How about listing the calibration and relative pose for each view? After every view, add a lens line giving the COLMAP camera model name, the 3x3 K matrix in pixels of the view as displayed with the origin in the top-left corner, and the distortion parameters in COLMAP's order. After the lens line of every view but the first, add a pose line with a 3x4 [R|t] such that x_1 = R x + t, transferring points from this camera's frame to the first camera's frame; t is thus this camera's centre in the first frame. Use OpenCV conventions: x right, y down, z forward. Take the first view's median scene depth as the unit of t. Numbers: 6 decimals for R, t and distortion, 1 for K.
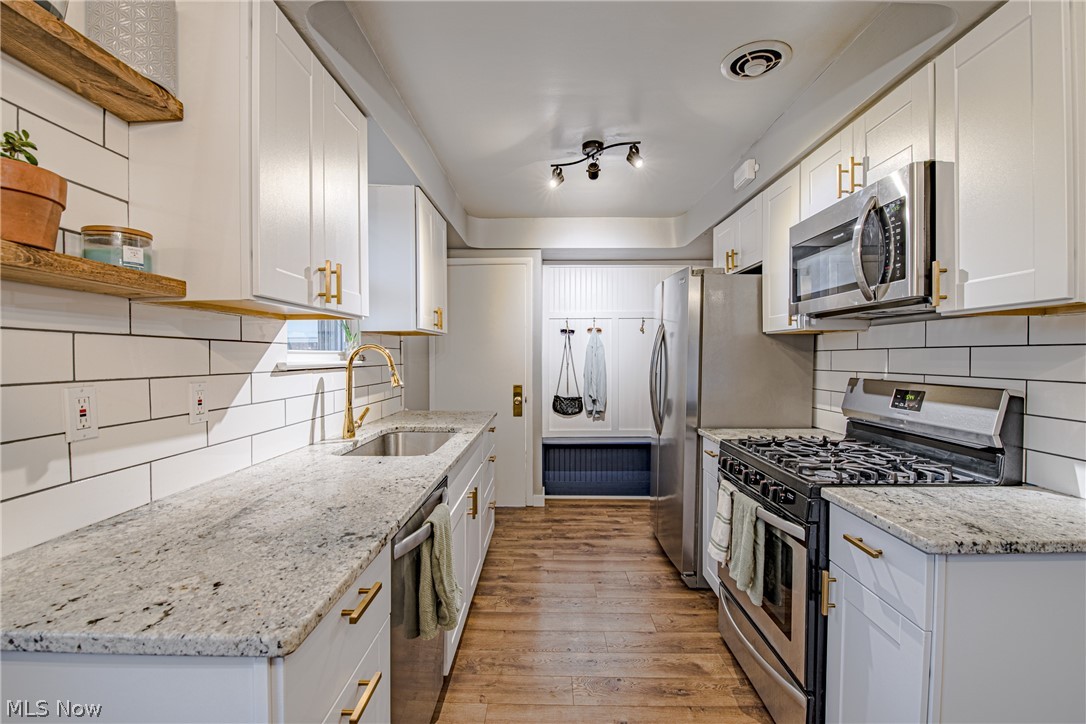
lens RADIAL K [[474.9, 0, 543.0], [0, 474.9, 362.0], [0, 0, 1]] dist [-0.013526, -0.000637]
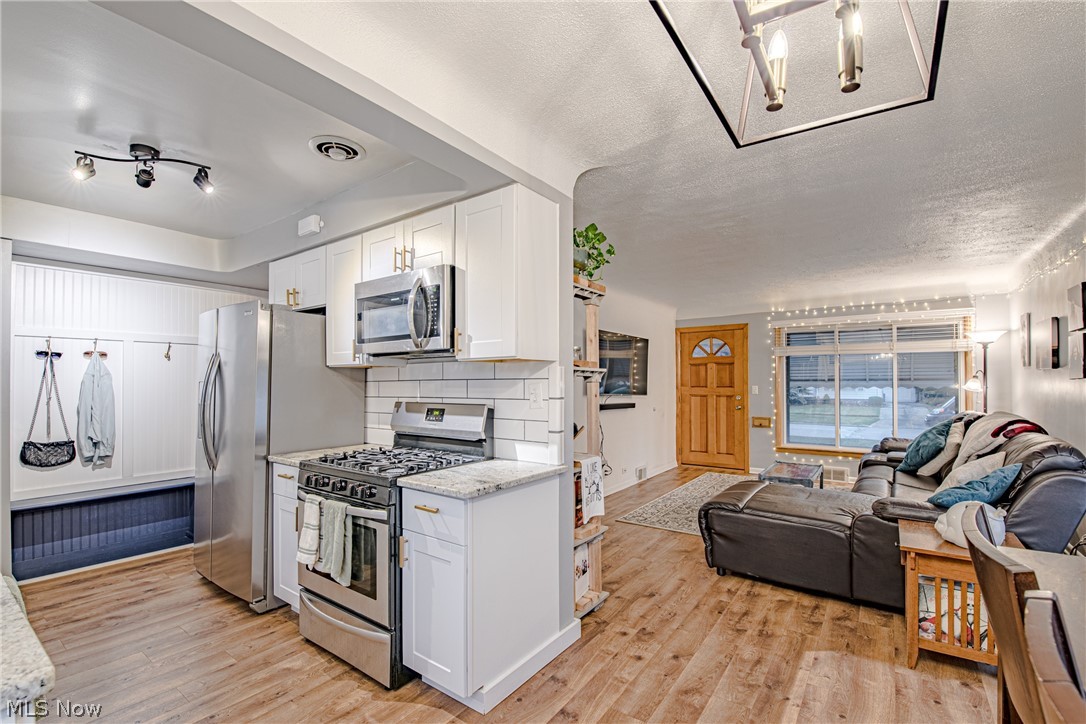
lens RADIAL K [[483.0, 0, 543.9], [0, 483.0, 374.6], [0, 0, 1]] dist [-0.014329, -0.000641]
pose [[0.577043, 0.010609, 0.816645, -0.229030], [0.015890, 0.999581, -0.024214, -0.004137], [-0.816559, 0.026949, 0.576632, -0.137914]]
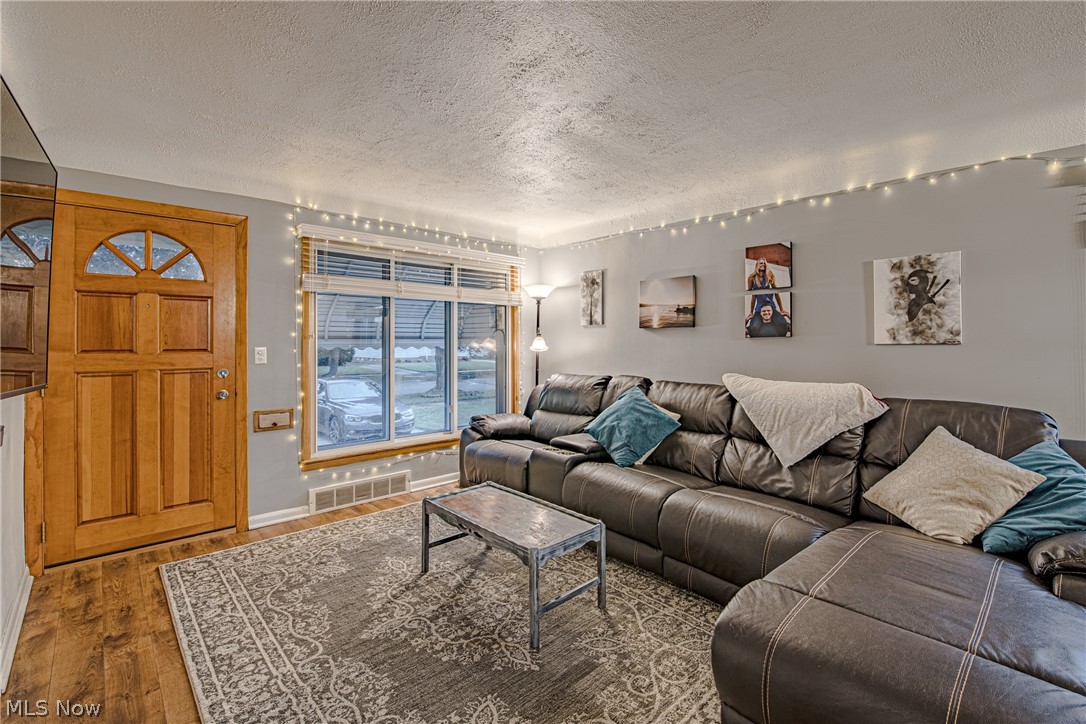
lens RADIAL K [[477.2, 0, 544.0], [0, 477.2, 338.2], [0, 0, 1]] dist [-0.020456, -0.000617]
pose [[-0.686912, 0.003358, 0.726733, 0.500309], [0.010701, 0.999928, 0.005494, -0.007999], [-0.726662, 0.011551, -0.686898, 0.338809]]
